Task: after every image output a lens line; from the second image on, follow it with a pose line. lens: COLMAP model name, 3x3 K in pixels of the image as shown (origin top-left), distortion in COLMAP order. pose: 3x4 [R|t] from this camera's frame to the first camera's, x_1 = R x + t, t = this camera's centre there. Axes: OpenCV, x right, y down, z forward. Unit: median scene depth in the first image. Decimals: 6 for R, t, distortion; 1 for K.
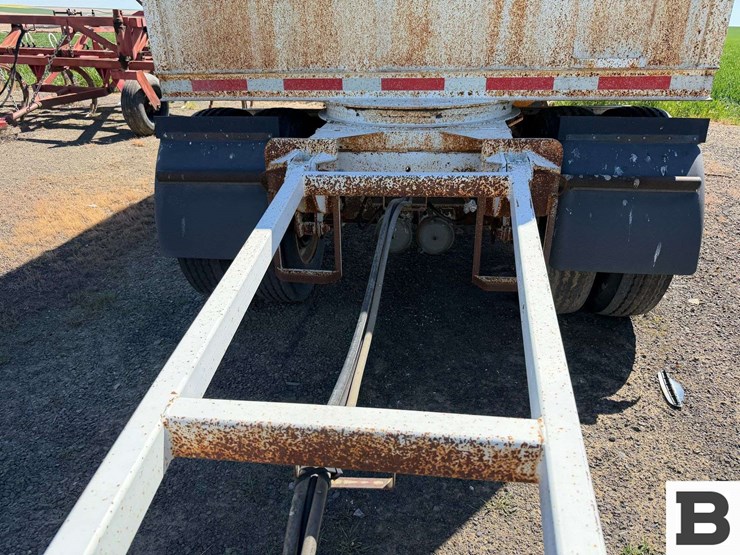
lens RADIAL K [[601.0, 0, 368.0], [0, 601.0, 314.8], [0, 0, 1]] dist [0.006600, -0.008704]
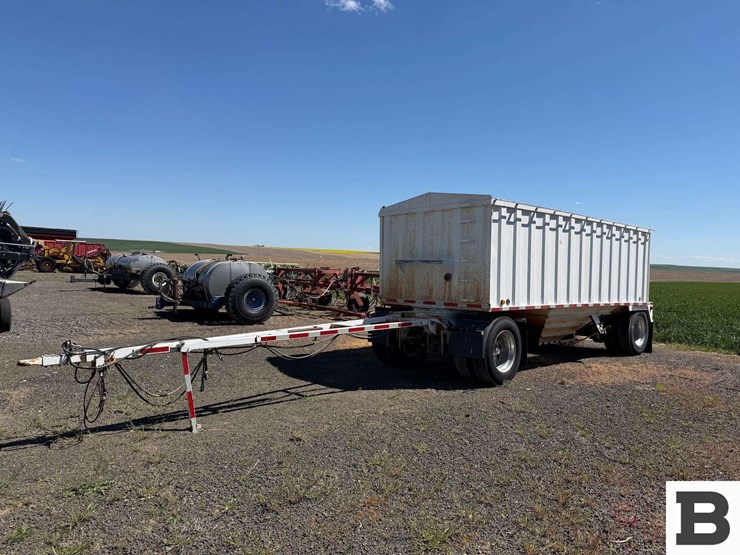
lens RADIAL K [[512.5, 0, 371.4], [0, 512.5, 292.0], [0, 0, 1]] dist [0.072672, -0.100505]
pose [[0.808550, 0.056544, -0.585704, 1.634057], [-0.284165, 0.909132, -0.304515, 0.629006], [0.515263, 0.412652, 0.751147, -1.611199]]
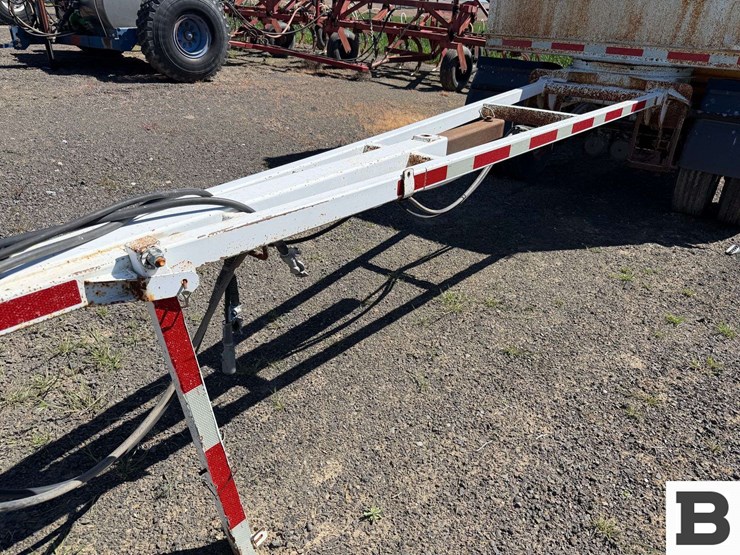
lens RADIAL K [[524.6, 0, 370.0], [0, 524.6, 277.5], [0, 0, 1]] dist [0.003763, -0.005037]
pose [[0.885259, 0.264656, -0.382458, 0.176898], [-0.259929, 0.963435, 0.065039, 0.355959], [0.385686, 0.041835, 0.921681, -0.697117]]
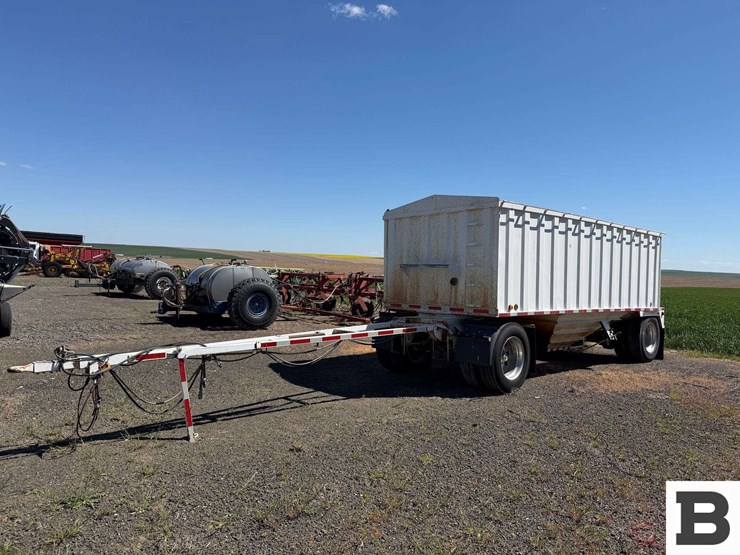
lens RADIAL K [[512.5, 0, 371.4], [0, 512.5, 292.0], [0, 0, 1]] dist [0.072672, -0.100505]
pose [[0.802452, 0.051468, -0.594493, 1.598945], [-0.288420, 0.905621, -0.310909, 0.608132], [0.522384, 0.420953, 0.741562, -1.553684]]
